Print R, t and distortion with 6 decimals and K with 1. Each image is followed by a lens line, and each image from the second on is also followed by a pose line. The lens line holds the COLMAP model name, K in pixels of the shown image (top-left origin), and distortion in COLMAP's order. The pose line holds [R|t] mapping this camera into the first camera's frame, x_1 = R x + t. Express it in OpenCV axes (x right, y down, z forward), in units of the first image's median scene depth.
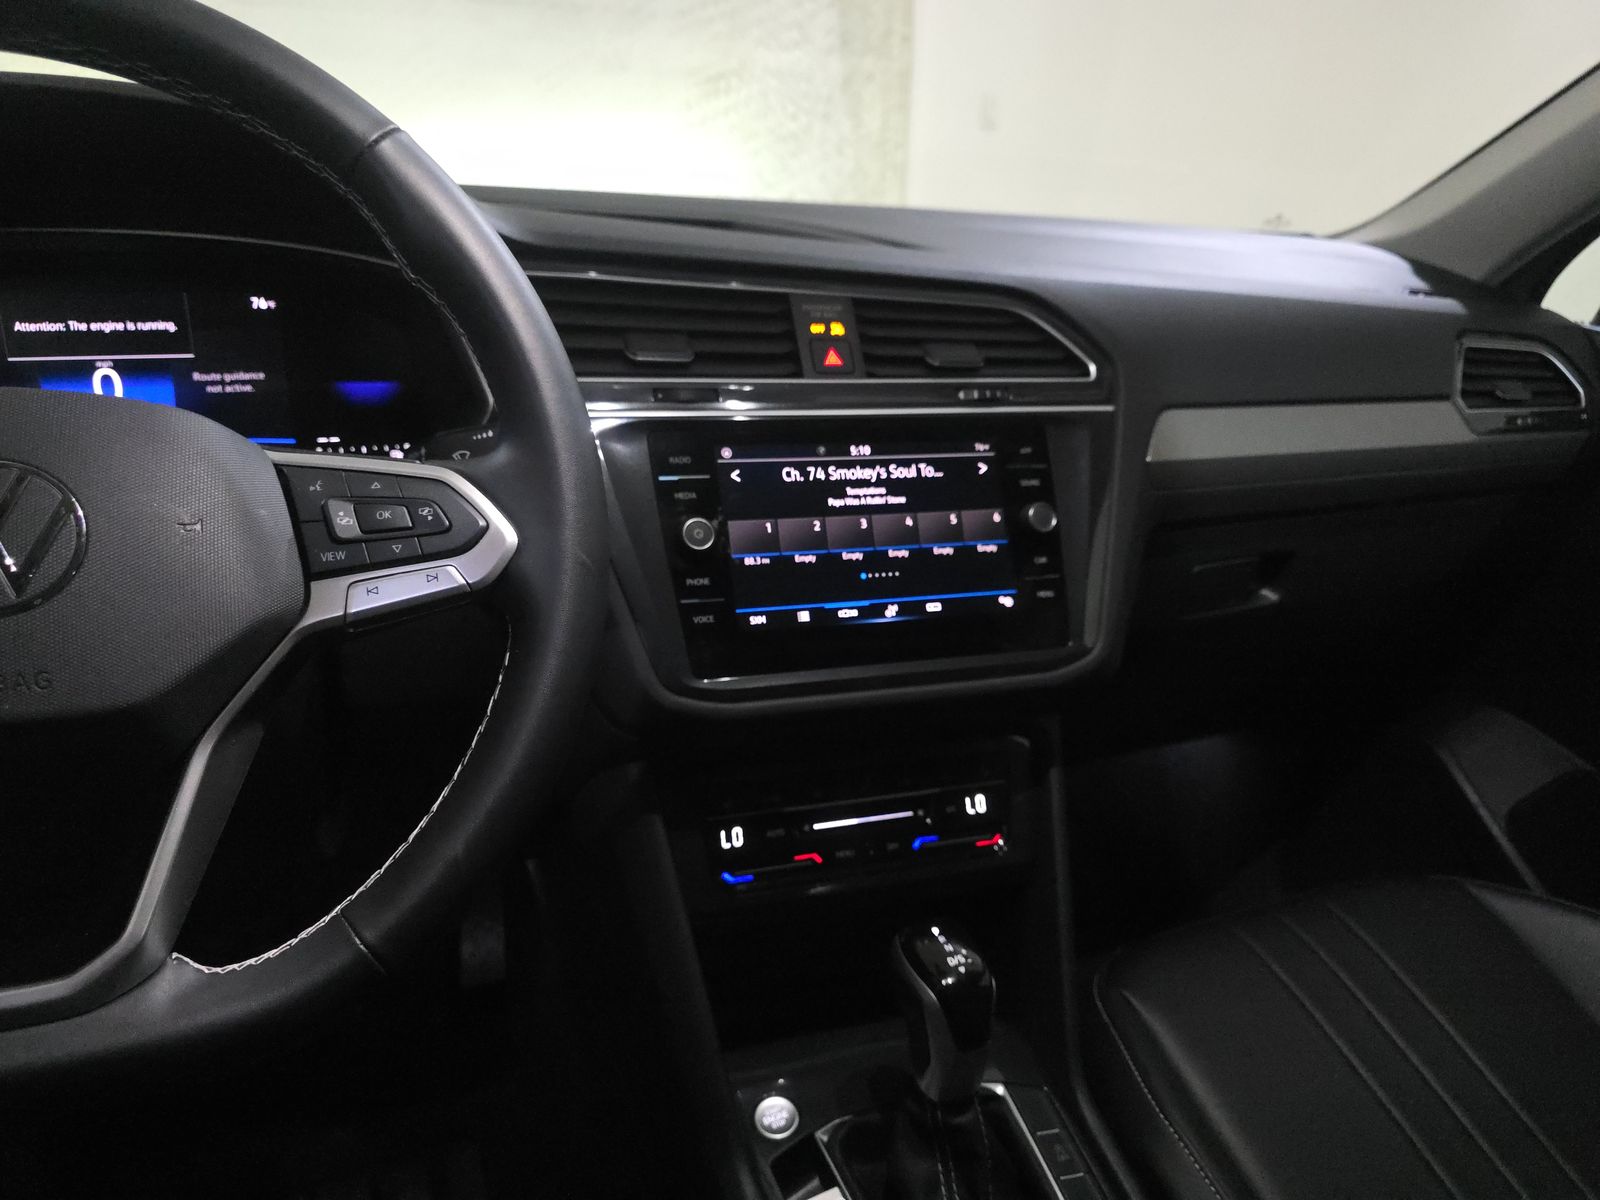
lens RADIAL K [[1069.2, 0, 770.0], [0, 1069.2, 604.0], [0, 0, 1]] dist [0.040513, -0.034029]
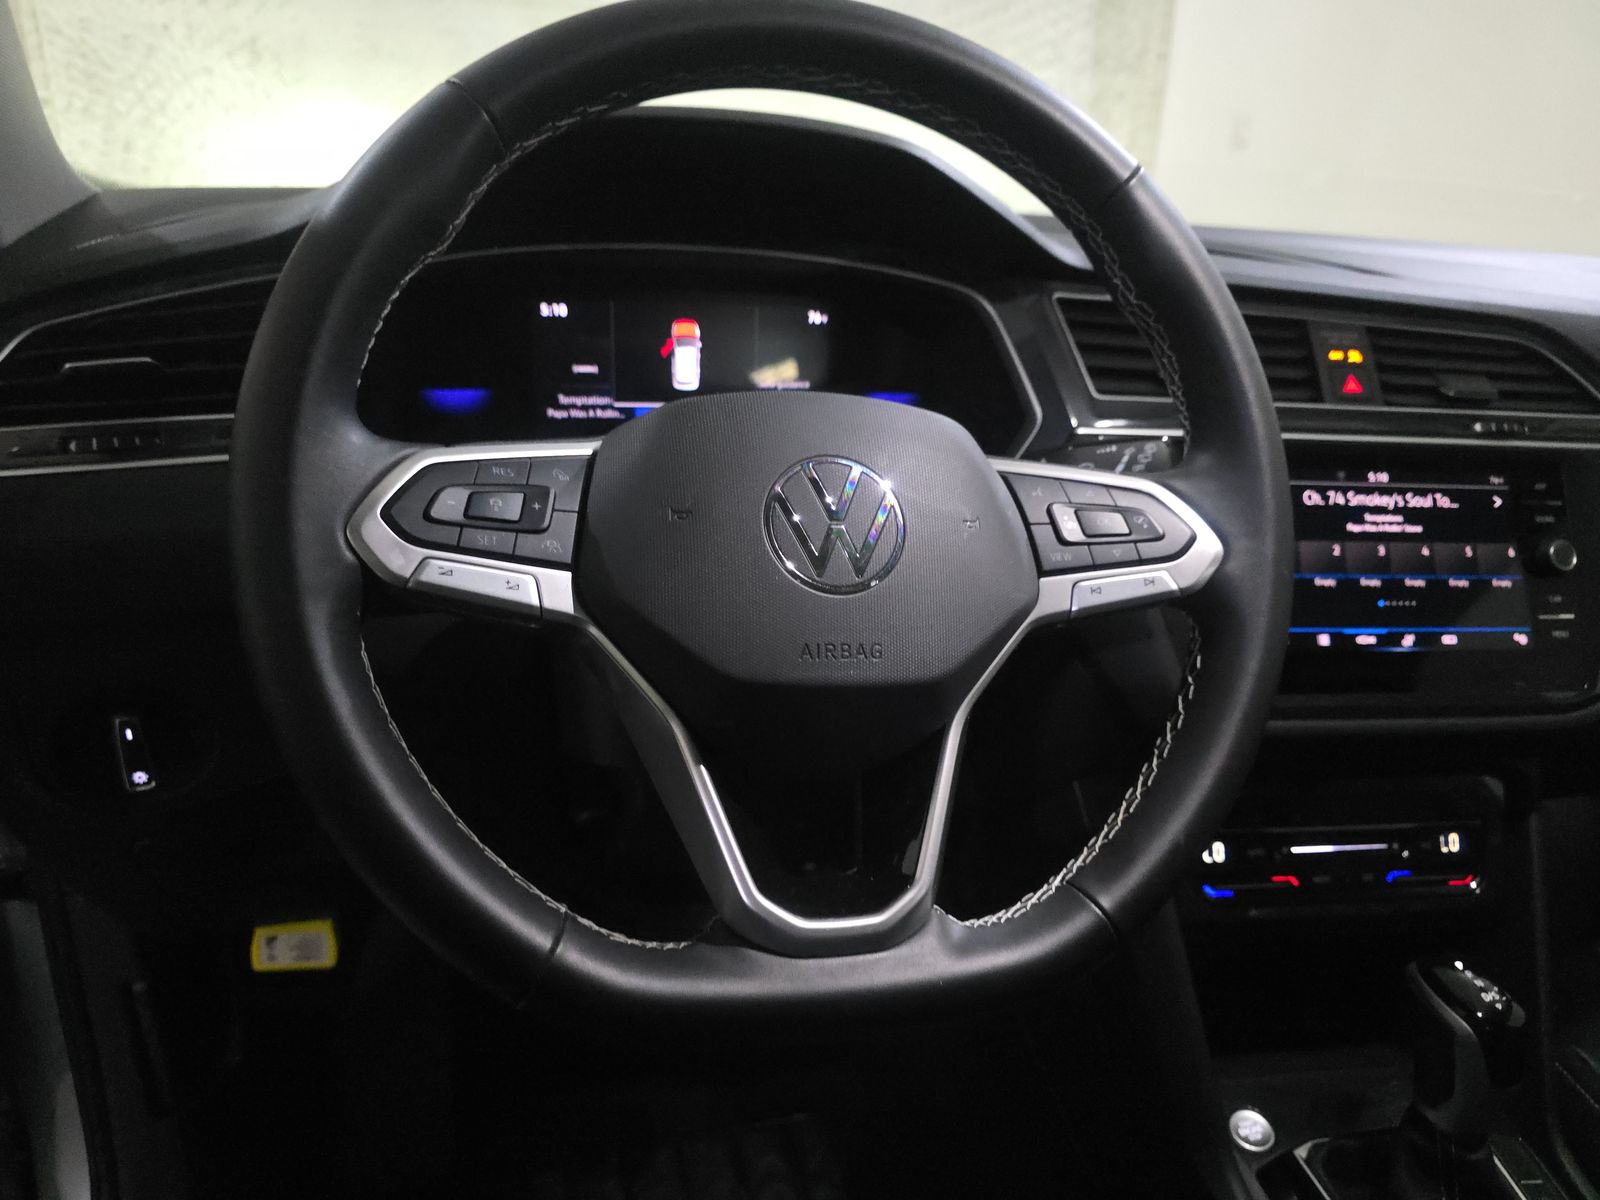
lens RADIAL K [[1069.2, 0, 784.2], [0, 1069.2, 613.7], [0, 0, 1]] dist [0.040513, -0.034029]
pose [[0.989685, 0.065166, -0.127582, -0.329291], [-0.065755, 0.997836, -0.000407, 0.019826], [0.127280, 0.008792, 0.991828, -0.068492]]
